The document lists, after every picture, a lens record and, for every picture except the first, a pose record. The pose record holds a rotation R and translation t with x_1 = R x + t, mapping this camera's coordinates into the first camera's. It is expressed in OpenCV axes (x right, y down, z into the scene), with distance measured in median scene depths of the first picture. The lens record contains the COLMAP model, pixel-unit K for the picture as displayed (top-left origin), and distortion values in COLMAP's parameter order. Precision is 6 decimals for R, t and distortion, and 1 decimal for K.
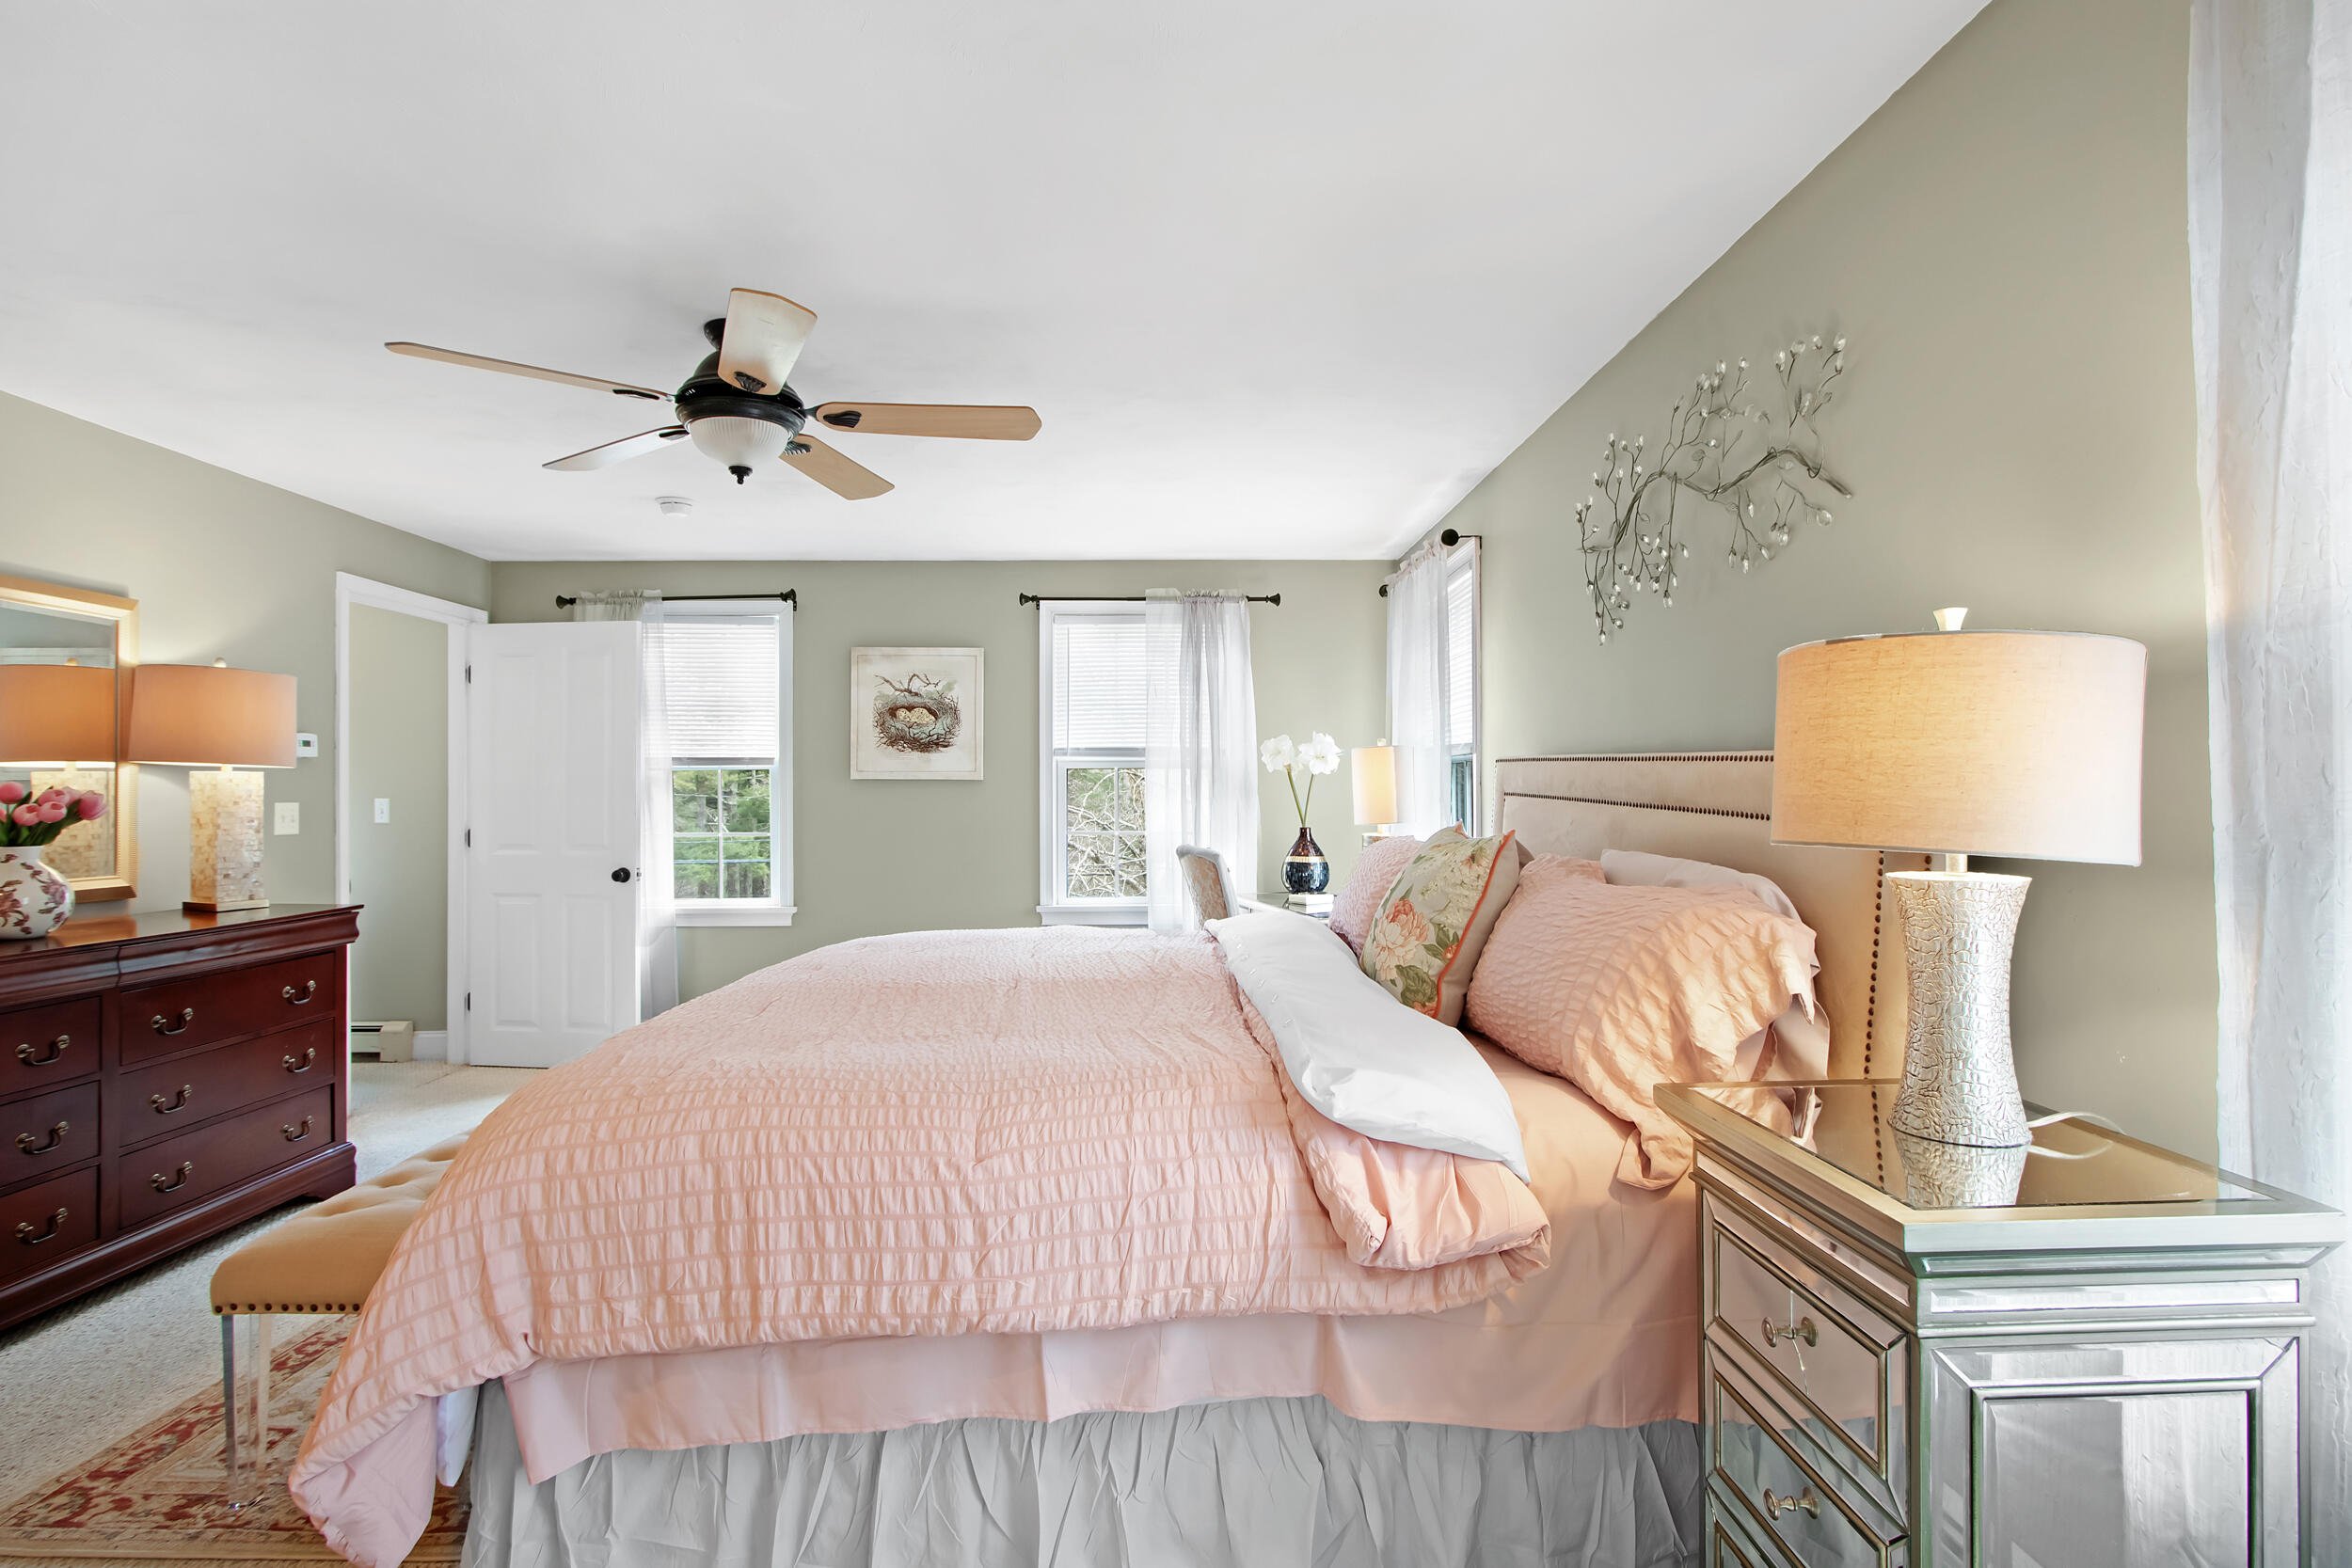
lens RADIAL K [[1135.1, 0, 1180.3], [0, 1135.1, 775.2], [0, 0, 1]] dist [-0.001570, -0.000375]
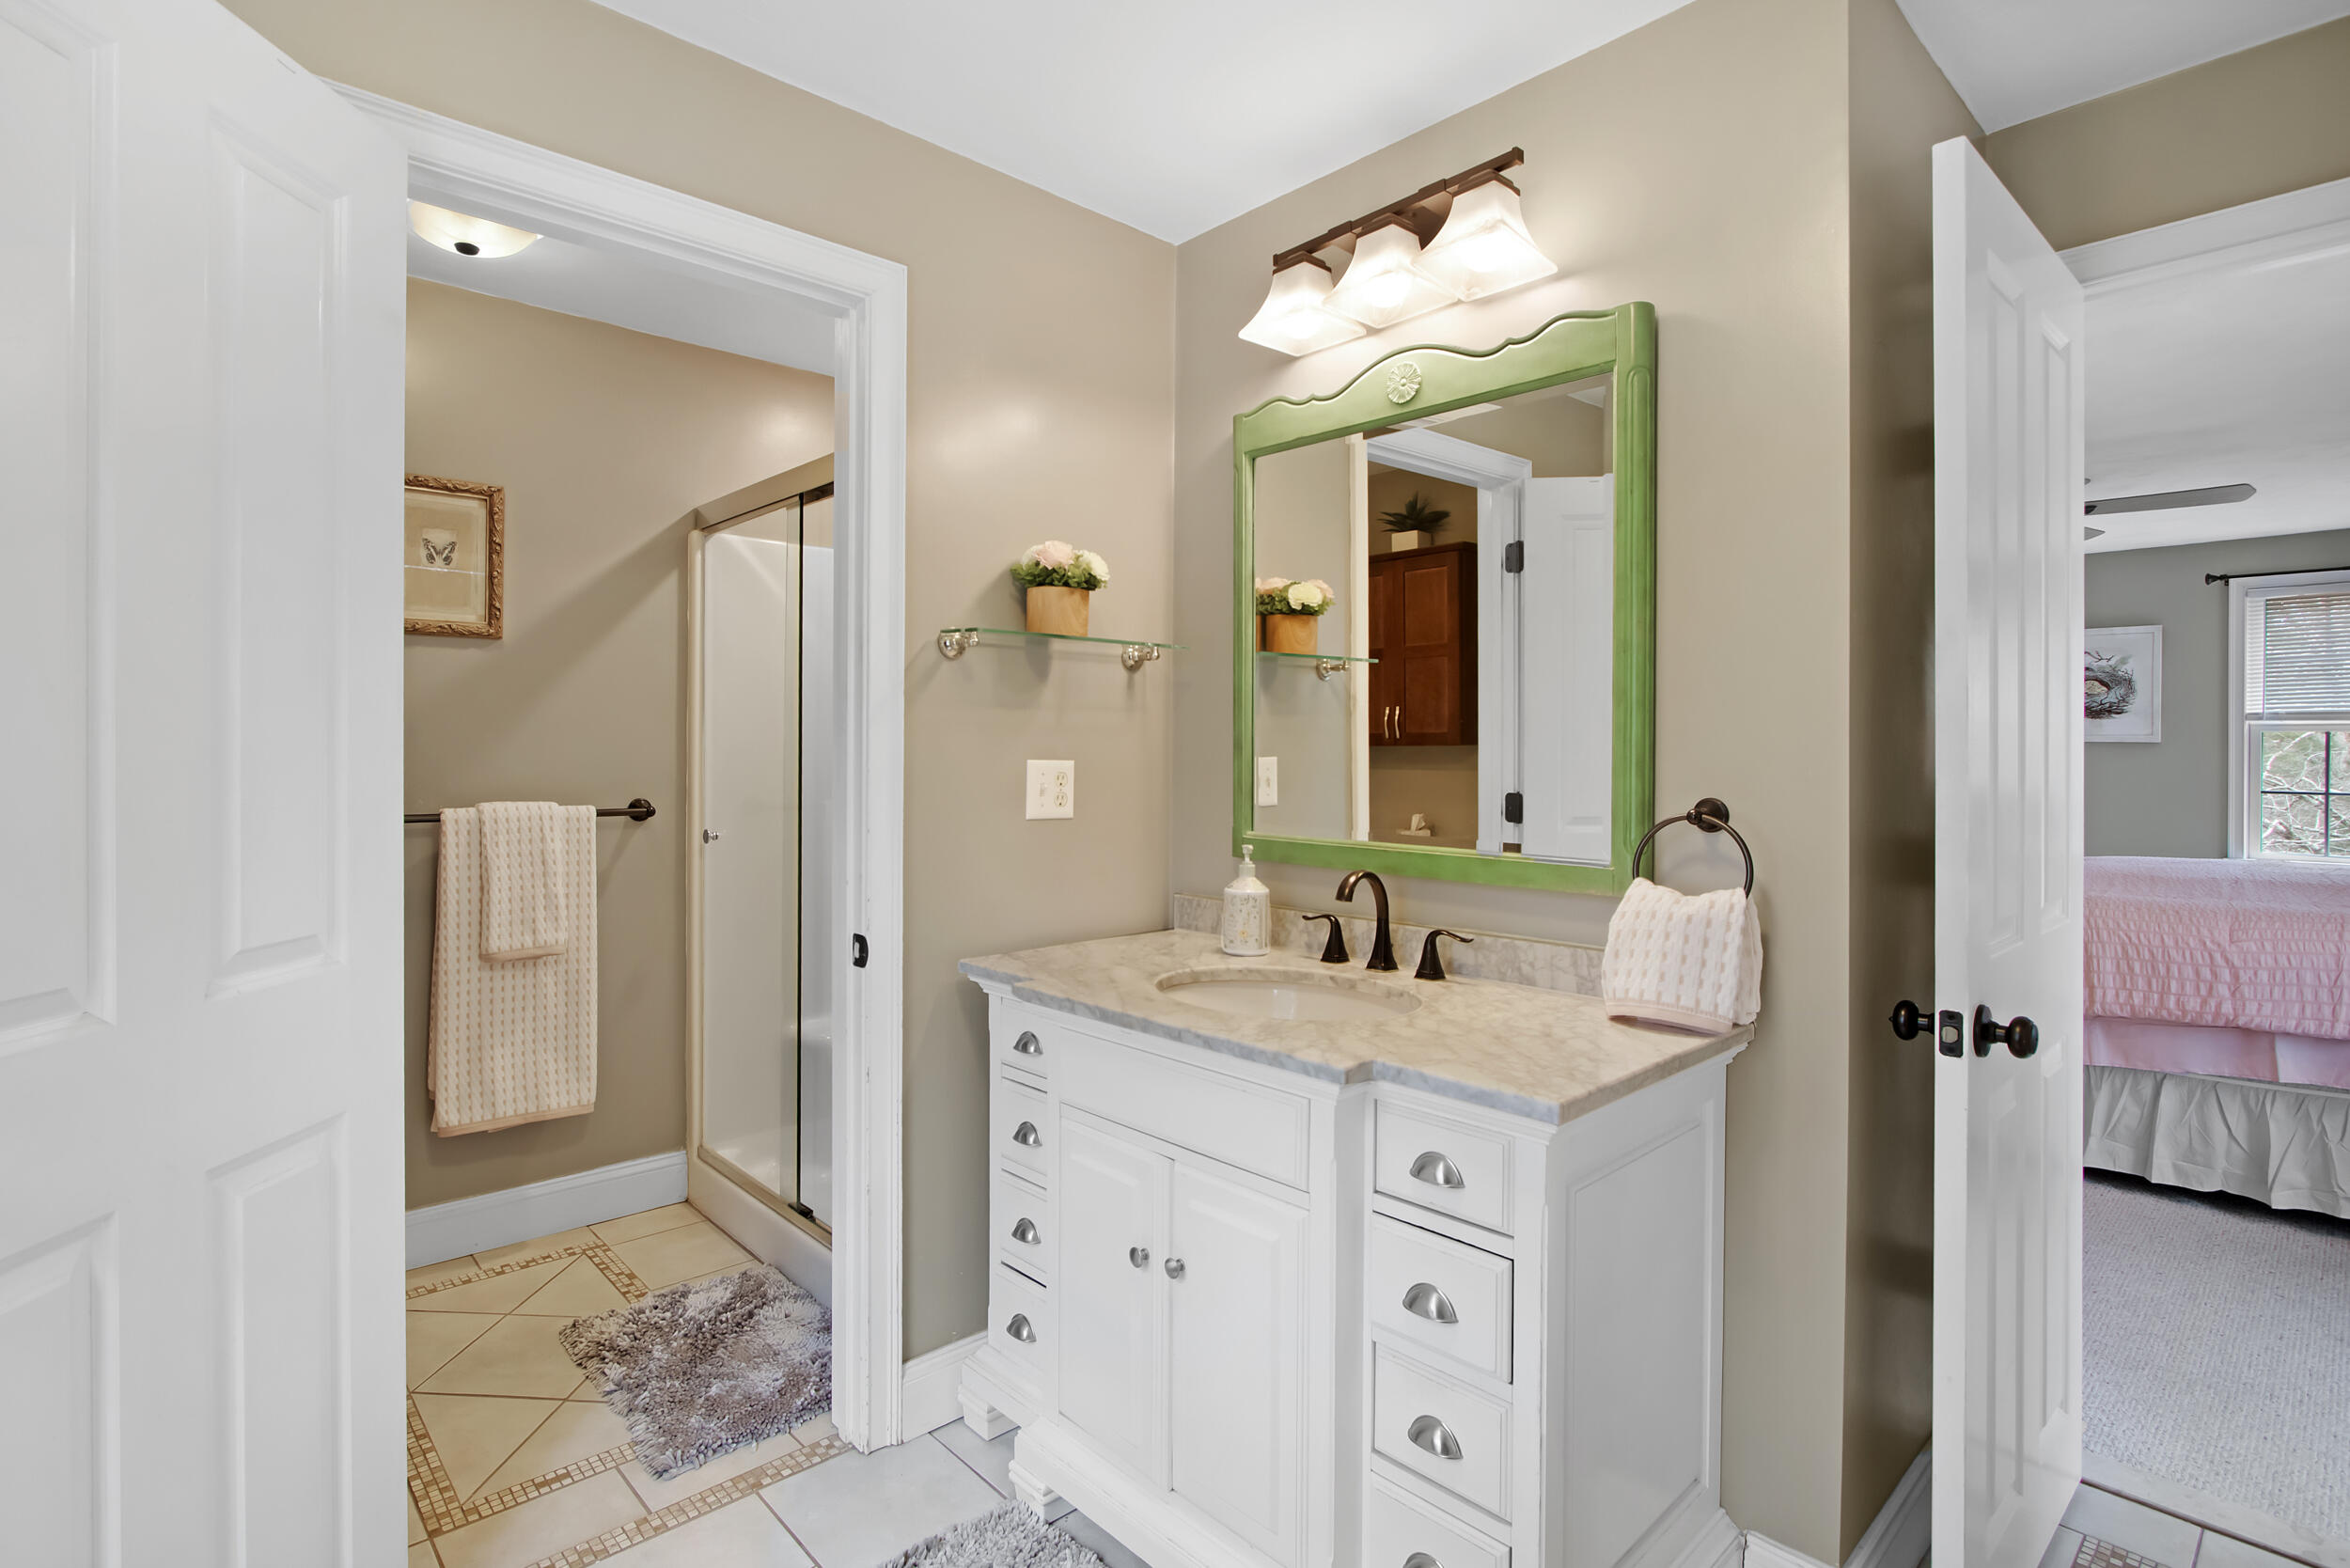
lens RADIAL K [[1134.2, 0, 1179.3], [0, 1134.2, 775.2], [0, 0, 1]] dist [-0.001570, -0.000375]
pose [[0.664806, 0.010370, -0.746944, 0.073995], [0.017762, 0.999402, 0.029683, -0.043682], [0.746805, -0.033001, 0.664224, -1.689939]]
